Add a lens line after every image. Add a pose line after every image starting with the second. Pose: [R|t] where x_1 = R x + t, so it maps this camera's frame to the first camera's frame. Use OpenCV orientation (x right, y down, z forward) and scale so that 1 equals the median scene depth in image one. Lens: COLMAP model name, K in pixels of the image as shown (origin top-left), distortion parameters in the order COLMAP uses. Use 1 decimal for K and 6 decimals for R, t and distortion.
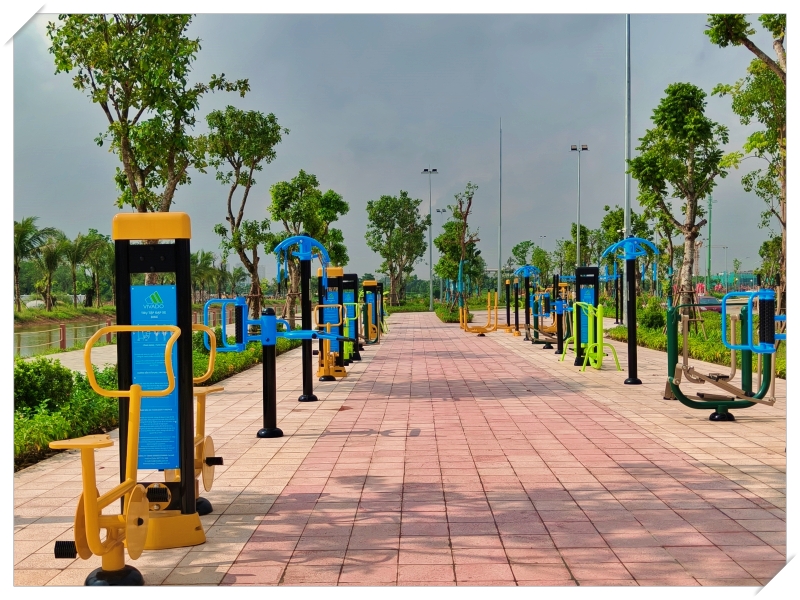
lens RADIAL K [[922.7, 0, 407.5], [0, 922.7, 302.6], [0, 0, 1]] dist [0.099140, -0.373441]
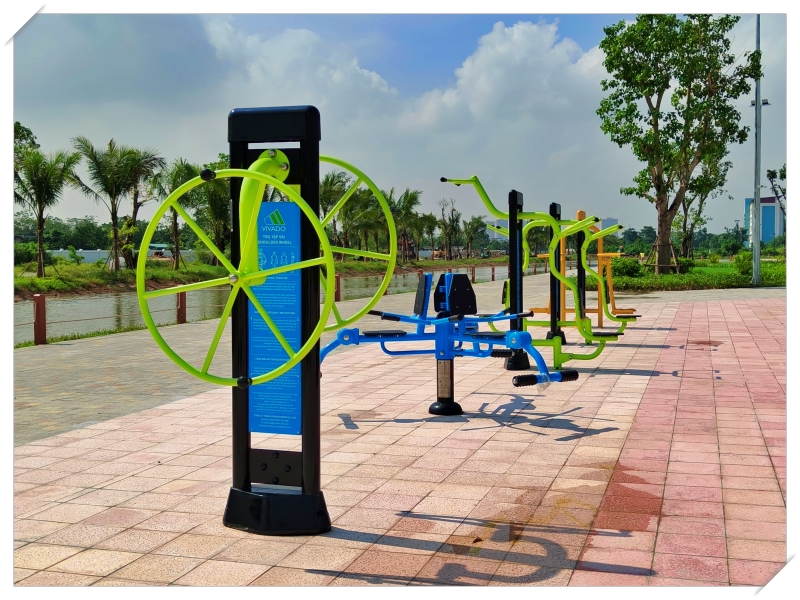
lens RADIAL K [[922.7, 0, 407.5], [0, 922.7, 302.6], [0, 0, 1]] dist [0.099140, -0.373441]
pose [[0.955616, 0.017501, -0.294093, -0.003828], [-0.003930, 0.998902, 0.046674, -0.004818], [0.294588, -0.043447, 0.954636, 1.311466]]
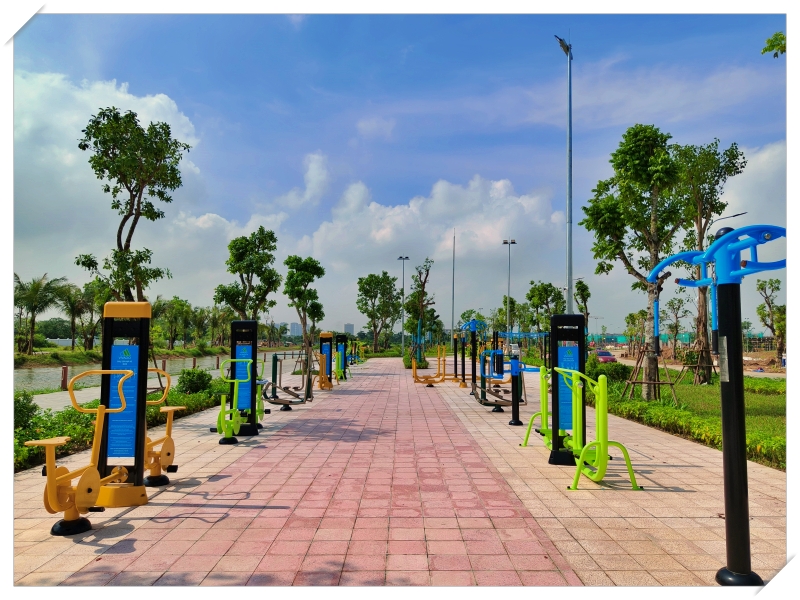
lens RADIAL K [[552.4, 0, 409.3], [0, 552.4, 310.0], [0, 0, 1]] dist [0.006611, 0.000669]
pose [[0.999631, 0.019901, 0.018466, 0.045309], [-0.018563, 0.997375, -0.069995, -0.007475], [-0.019810, 0.069626, 0.997376, 0.380685]]
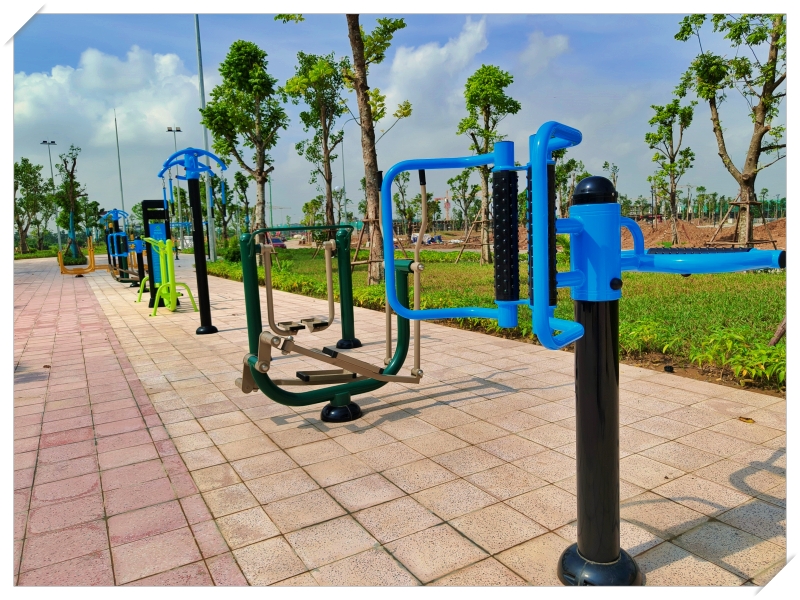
lens RADIAL K [[566.0, 0, 397.4], [0, 566.0, 299.4], [0, 0, 1]] dist [0.001359, -0.001615]
pose [[0.861508, -0.084212, 0.500713, 0.070524], [0.035695, 0.993755, 0.105718, 0.005503], [-0.506489, -0.073204, 0.859134, 0.244418]]
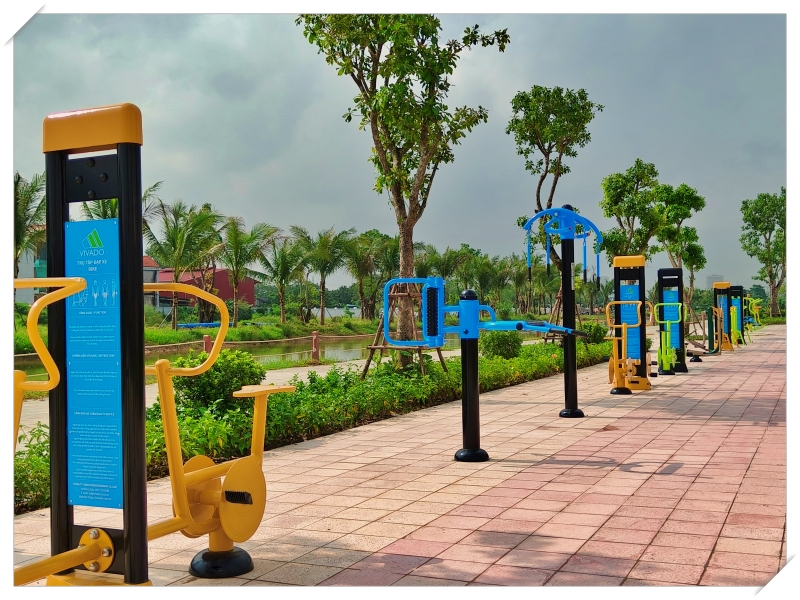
lens RADIAL K [[919.5, 0, 399.6], [0, 919.5, 290.0], [0, 0, 1]] dist [0.086517, -0.366453]
pose [[0.914543, -0.011092, -0.404336, 0.035060], [-0.000793, 0.999573, -0.029214, 0.009331], [0.404487, 0.027038, 0.914144, 0.095804]]
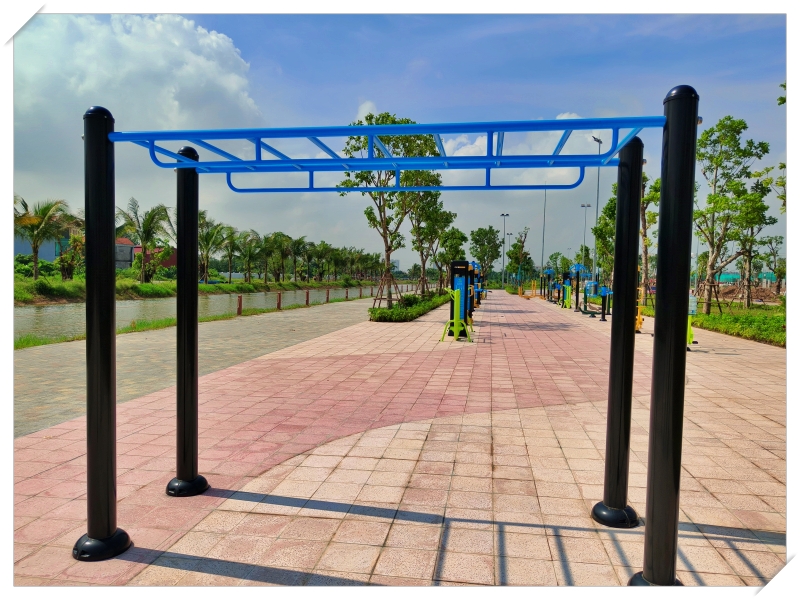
lens RADIAL K [[581.4, 0, 407.7], [0, 581.4, 308.5], [0, 0, 1]] dist [0.018807, 0.000153]
pose [[0.991101, 0.034981, -0.128432, -0.031221], [-0.029608, 0.998614, 0.043509, 0.004784], [0.129776, -0.039320, 0.990763, -0.493168]]
